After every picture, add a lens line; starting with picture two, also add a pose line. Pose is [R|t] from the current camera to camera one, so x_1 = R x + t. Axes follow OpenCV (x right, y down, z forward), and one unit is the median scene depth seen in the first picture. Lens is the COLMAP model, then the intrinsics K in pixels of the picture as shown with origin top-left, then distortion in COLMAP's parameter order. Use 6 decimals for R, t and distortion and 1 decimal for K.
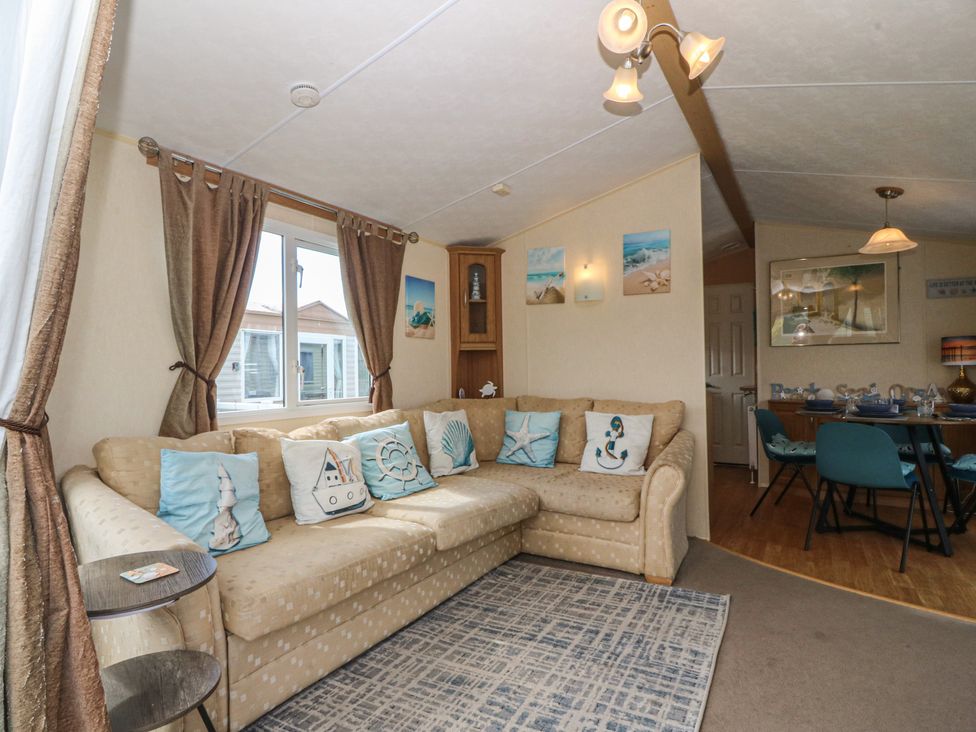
lens RADIAL K [[545.9, 0, 486.7], [0, 545.9, 364.4], [0, 0, 1]] dist [-0.003198, -0.009594]
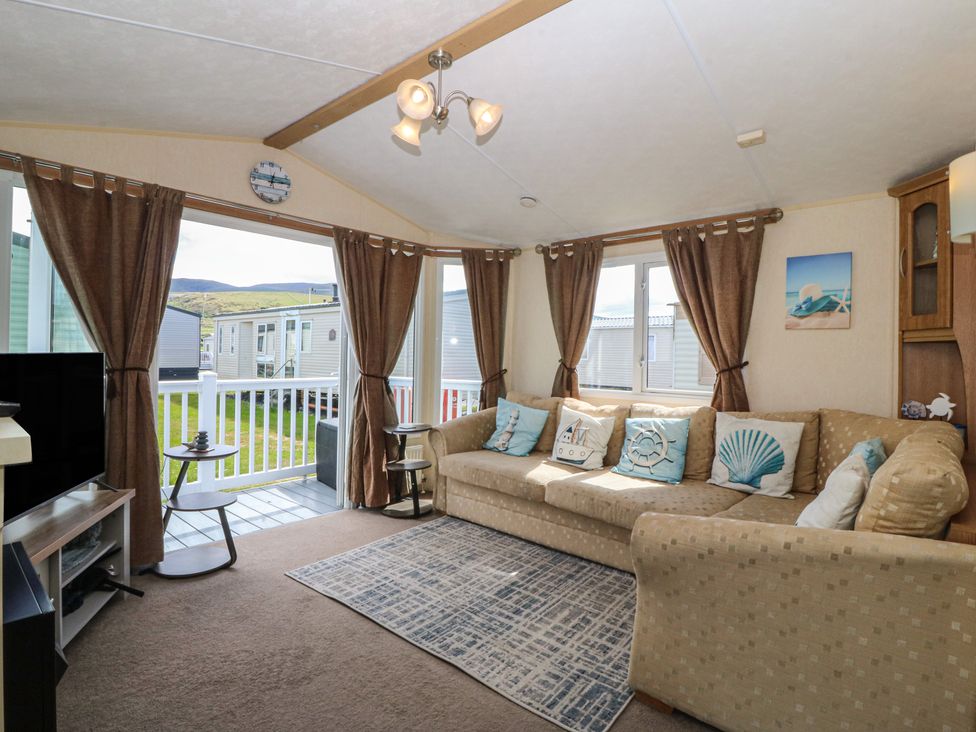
lens RADIAL K [[512.8, 0, 485.3], [0, 512.8, 357.0], [0, 0, 1]] dist [-0.001456, -0.003703]
pose [[-0.207595, 0.011902, -0.978142, 1.093611], [-0.001346, 0.999922, 0.012453, -0.025508], [0.978214, 0.003902, -0.207563, 1.046920]]
